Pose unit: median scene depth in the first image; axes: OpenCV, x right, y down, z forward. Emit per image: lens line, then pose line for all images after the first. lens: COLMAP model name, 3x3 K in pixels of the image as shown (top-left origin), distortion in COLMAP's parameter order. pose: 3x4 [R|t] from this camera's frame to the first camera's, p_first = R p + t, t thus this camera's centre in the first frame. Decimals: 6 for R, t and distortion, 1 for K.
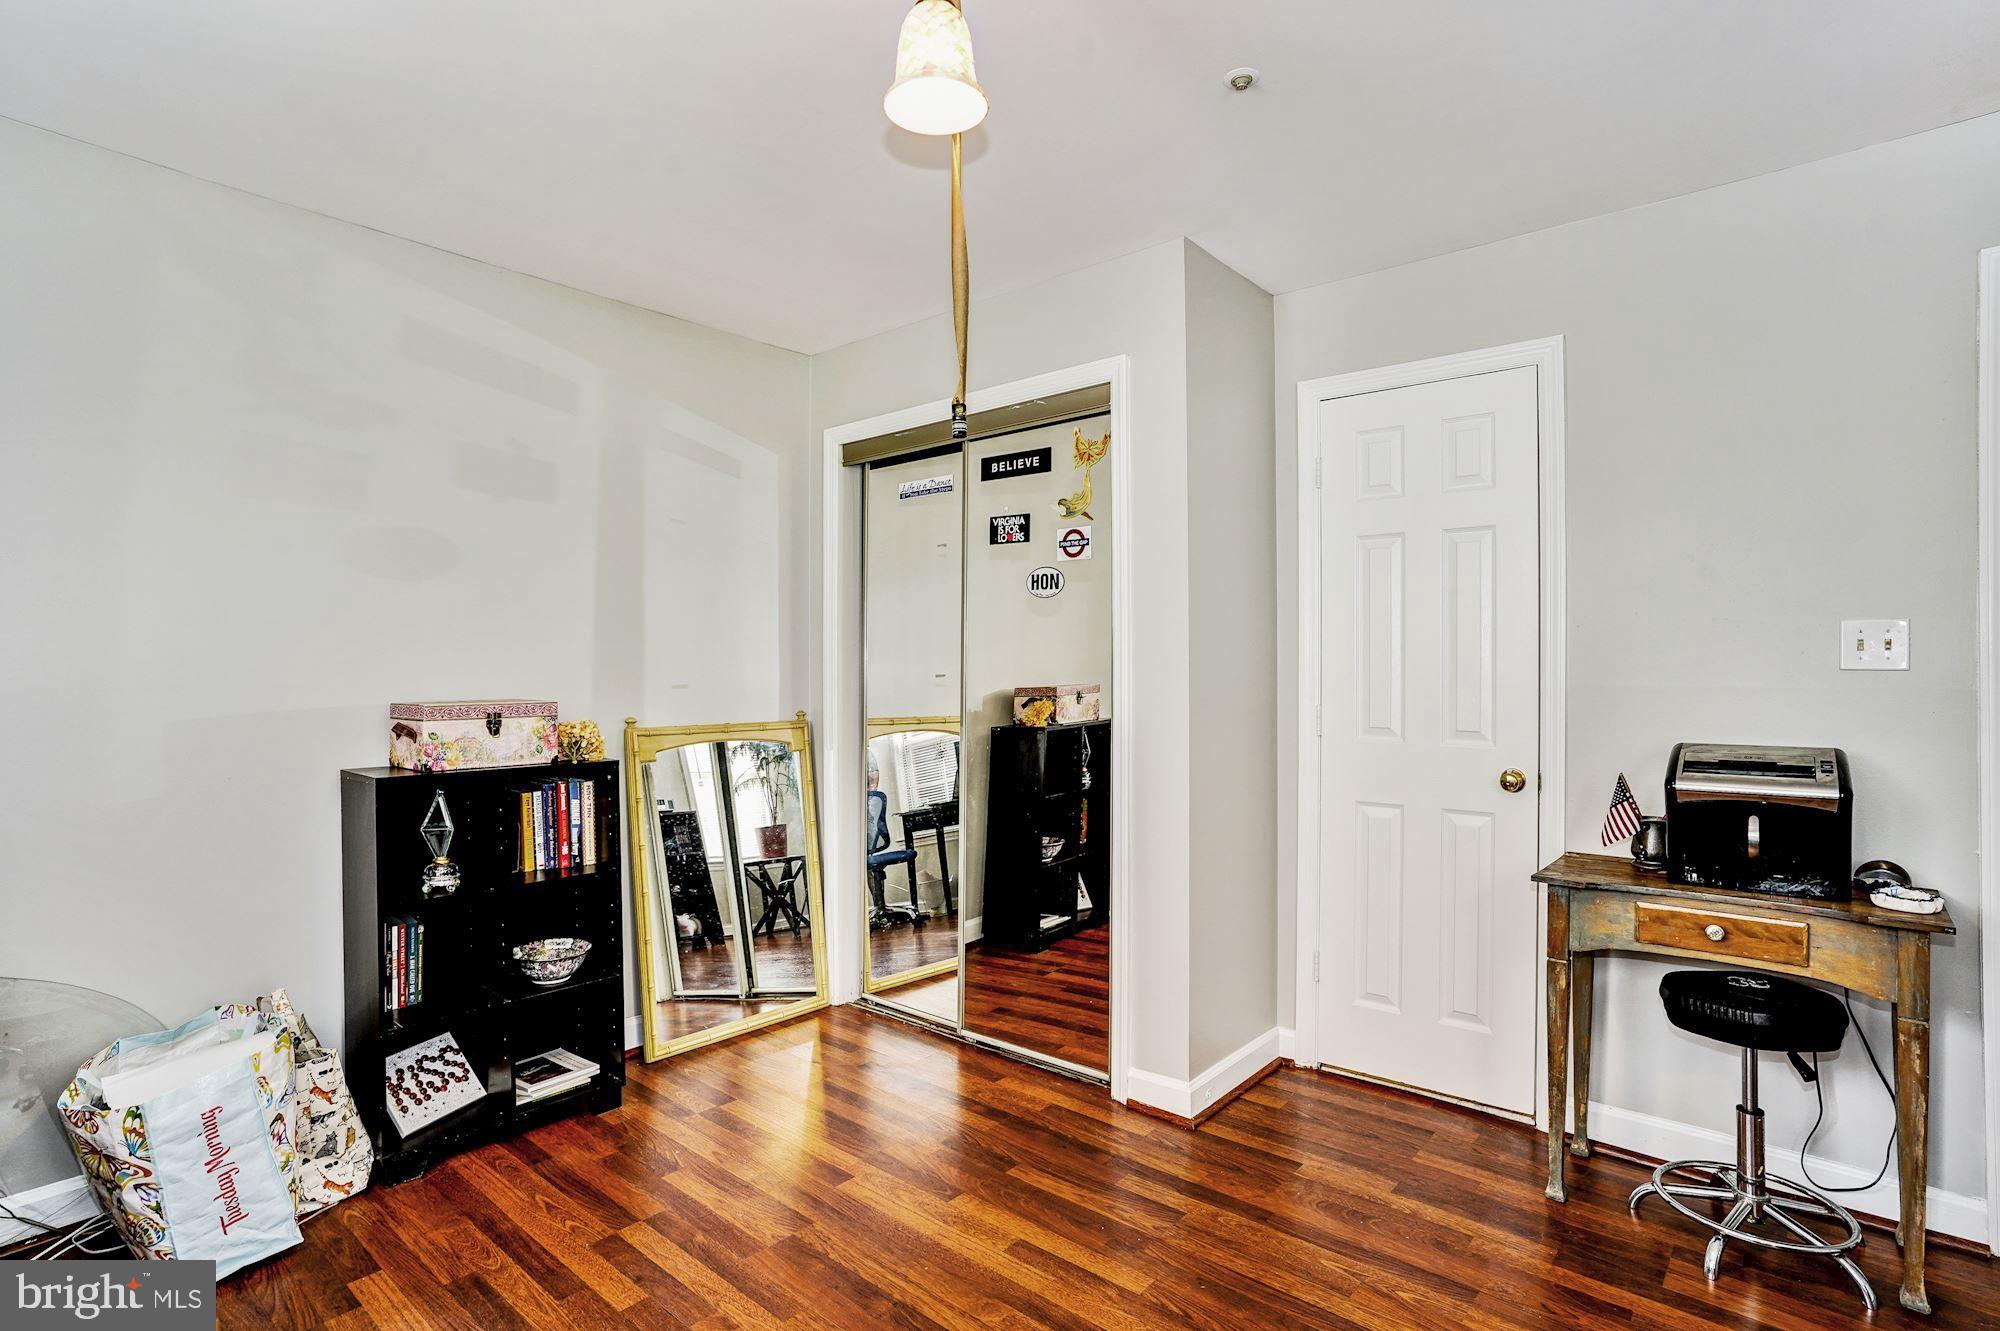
lens RADIAL K [[992.3, 0, 994.7], [0, 992.3, 668.6], [0, 0, 1]] dist [-0.057800, 0.030271]
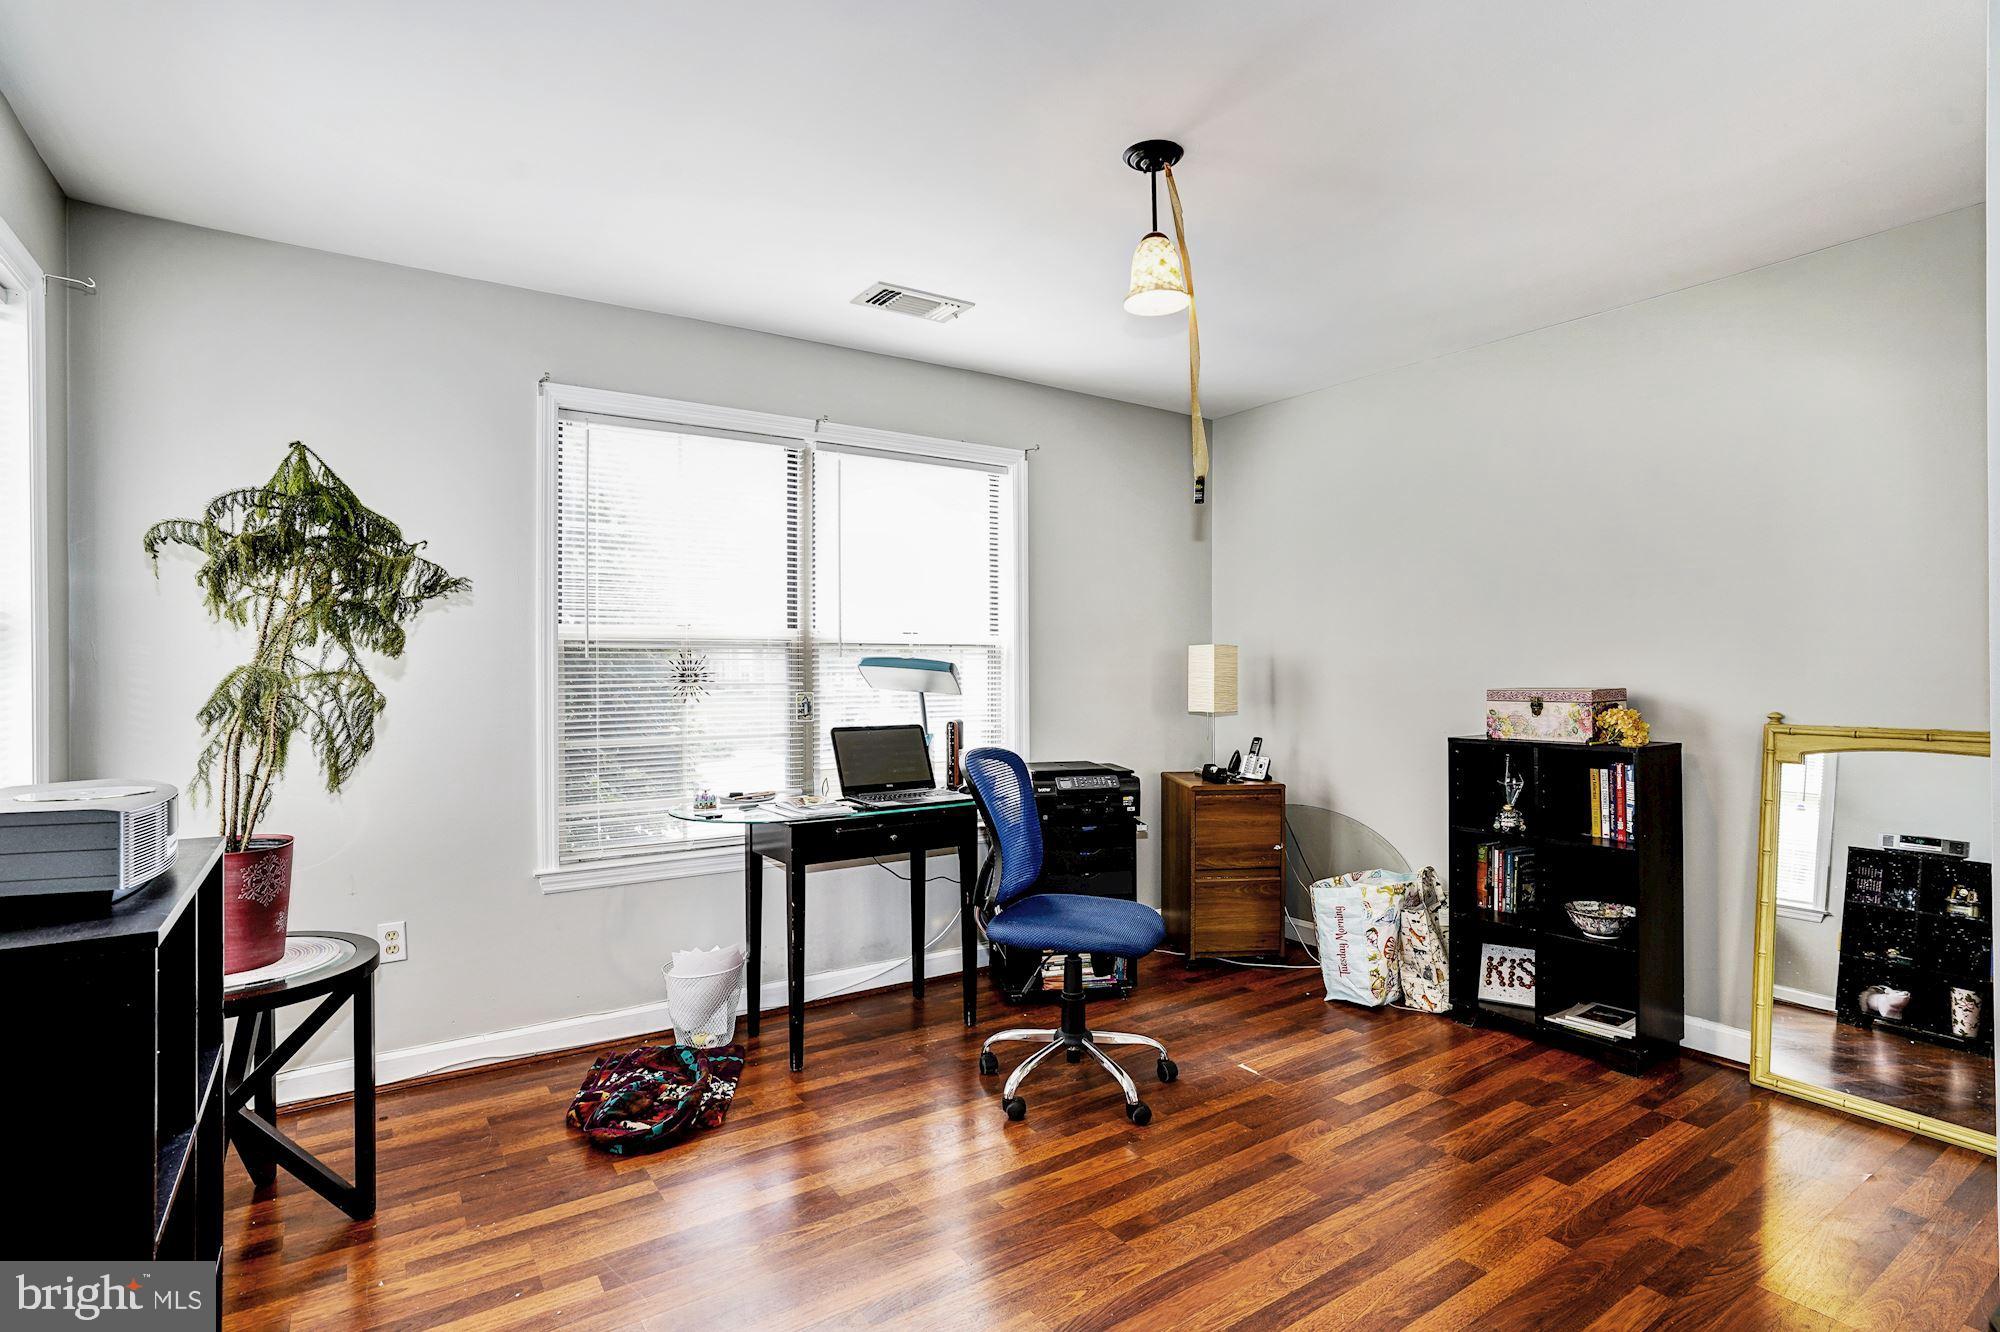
lens RADIAL K [[992.3, 0, 1003.1], [0, 992.3, 671.6], [0, 0, 1]] dist [-0.057800, 0.030271]
pose [[-0.271998, -0.000330, -0.962298, 0.875409], [0.006809, 0.999974, -0.002267, 0.010350], [0.962274, -0.007169, -0.271988, 0.683412]]
